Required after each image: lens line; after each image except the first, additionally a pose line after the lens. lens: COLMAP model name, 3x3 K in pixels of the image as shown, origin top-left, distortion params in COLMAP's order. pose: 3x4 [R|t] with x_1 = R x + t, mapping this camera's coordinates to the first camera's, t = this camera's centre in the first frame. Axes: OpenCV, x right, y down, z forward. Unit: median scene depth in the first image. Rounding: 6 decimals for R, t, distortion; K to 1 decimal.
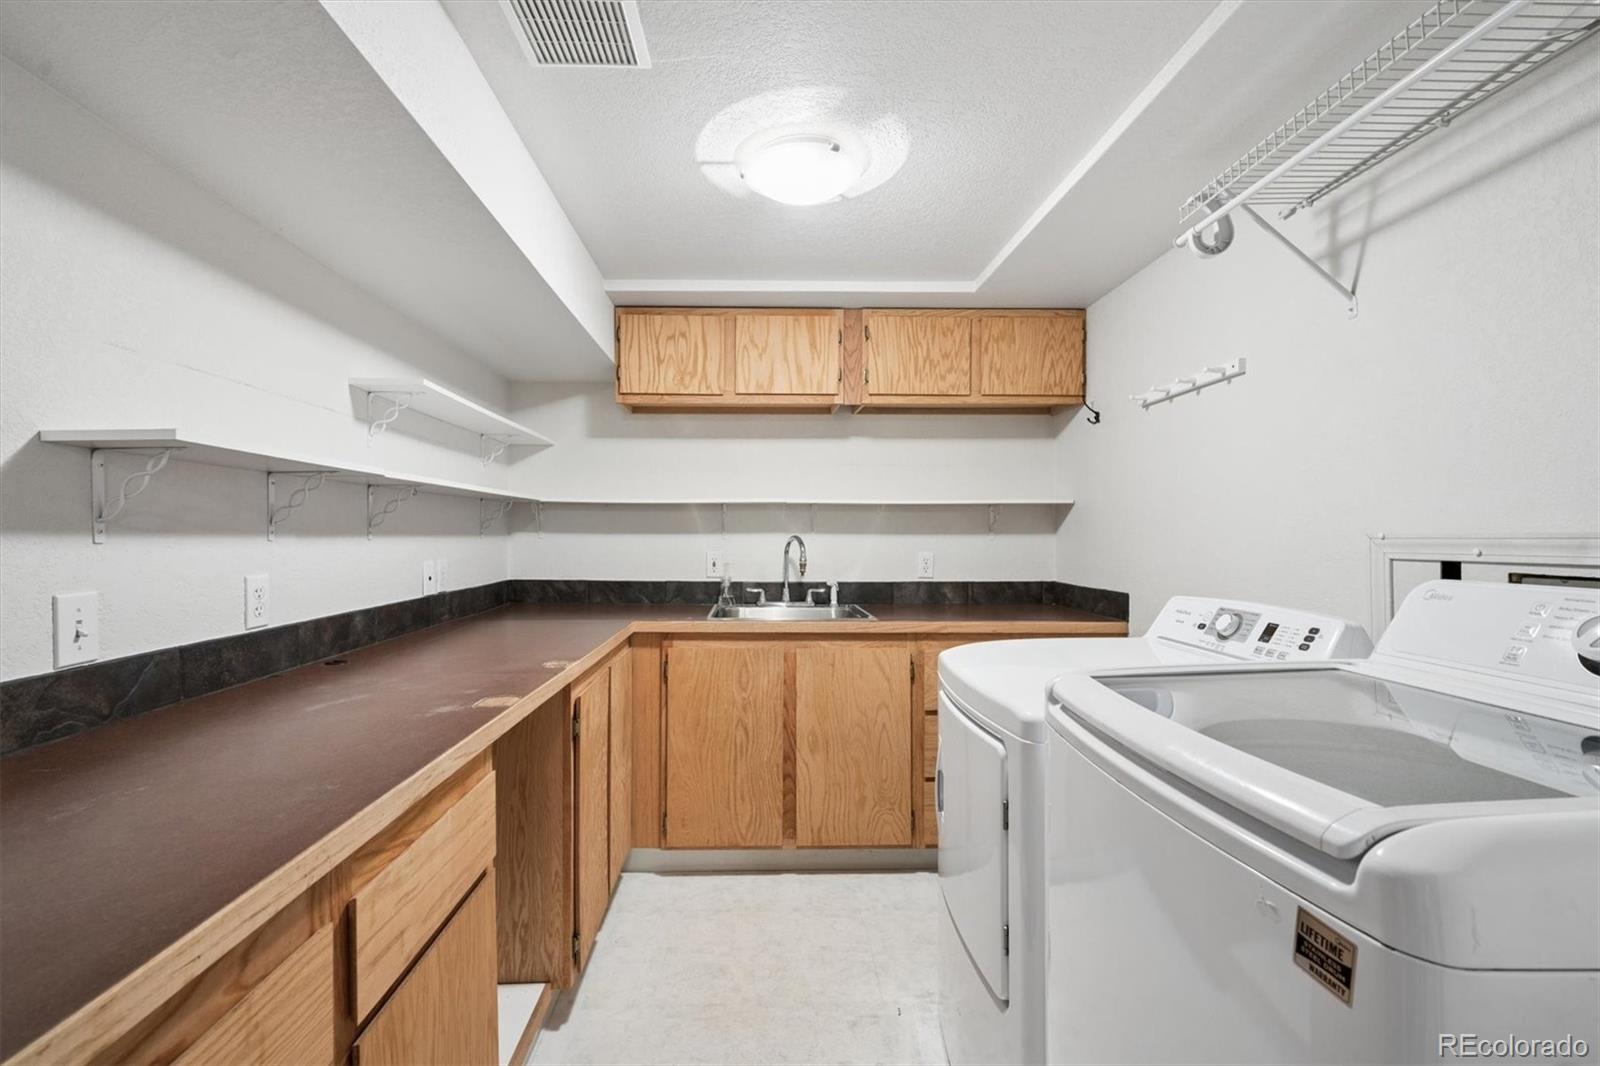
lens RADIAL K [[637.6, 0, 790.3], [0, 637.6, 533.4], [0, 0, 1]] dist [0.001895, 0.000363]
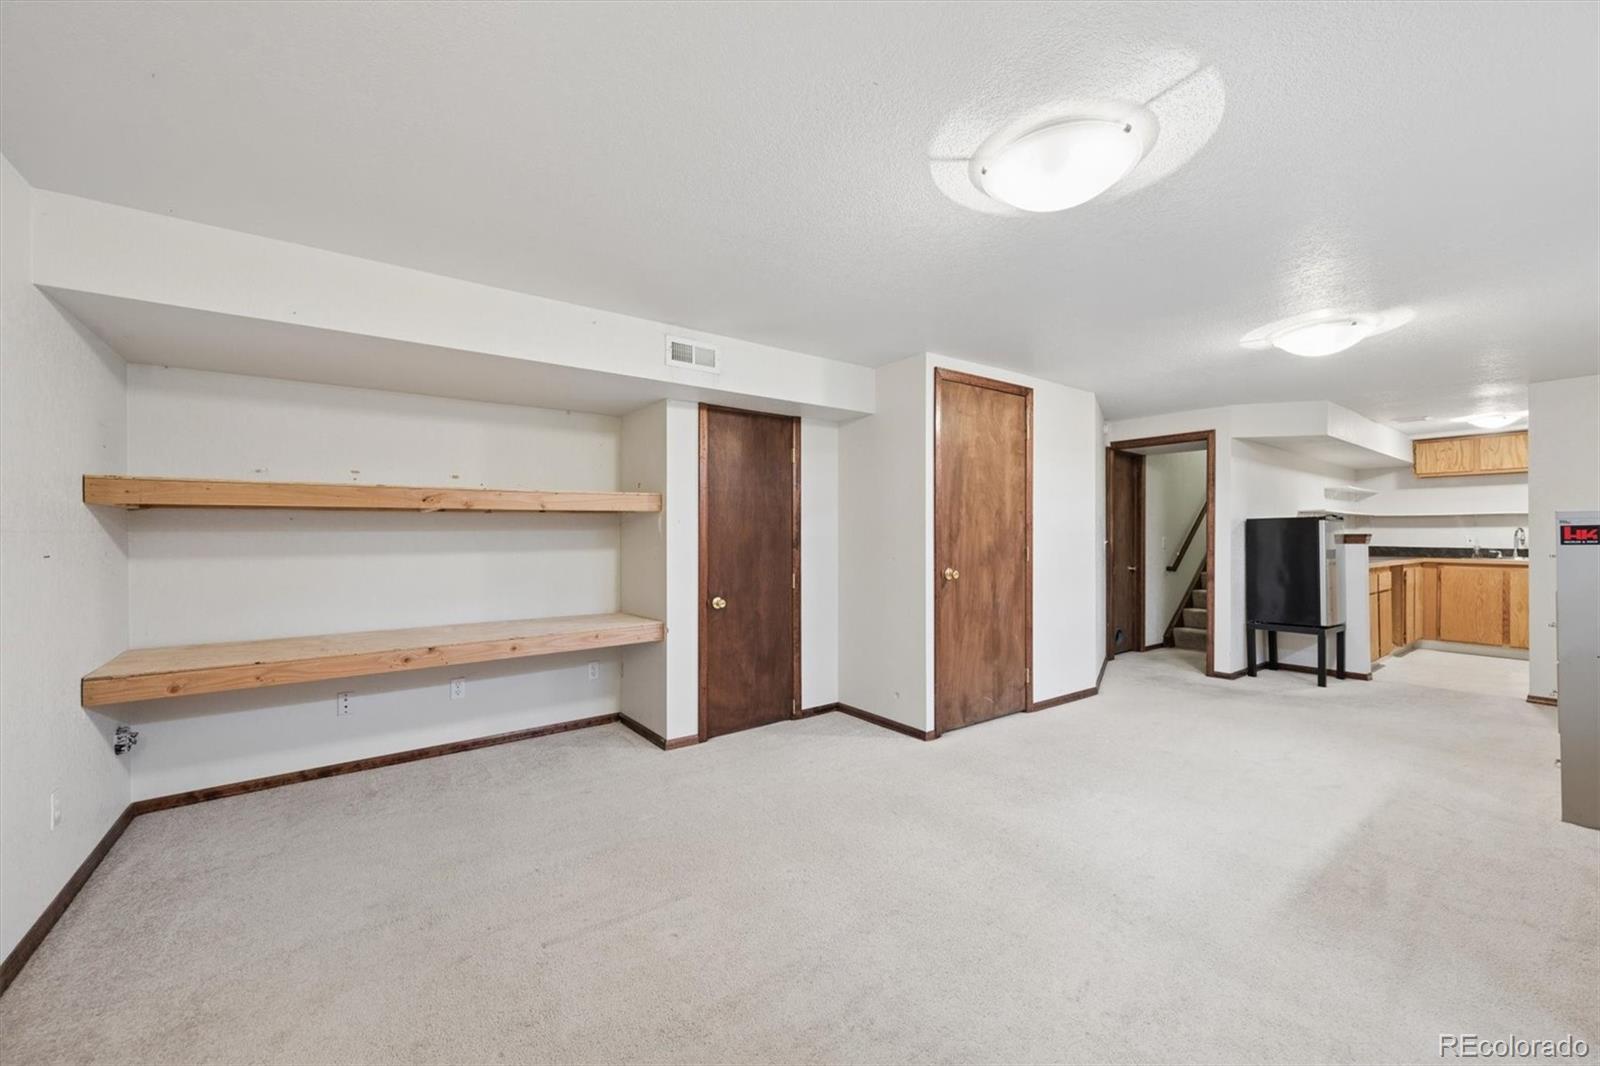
lens RADIAL K [[637.6, 0, 796.2], [0, 637.6, 535.1], [0, 0, 1]] dist [0.001895, 0.000363]
pose [[0.545198, -0.000862, -0.838307, 0.601553], [-0.002522, 0.999993, -0.002668, 0.049834], [0.838303, 0.003569, 0.545193, -2.829644]]
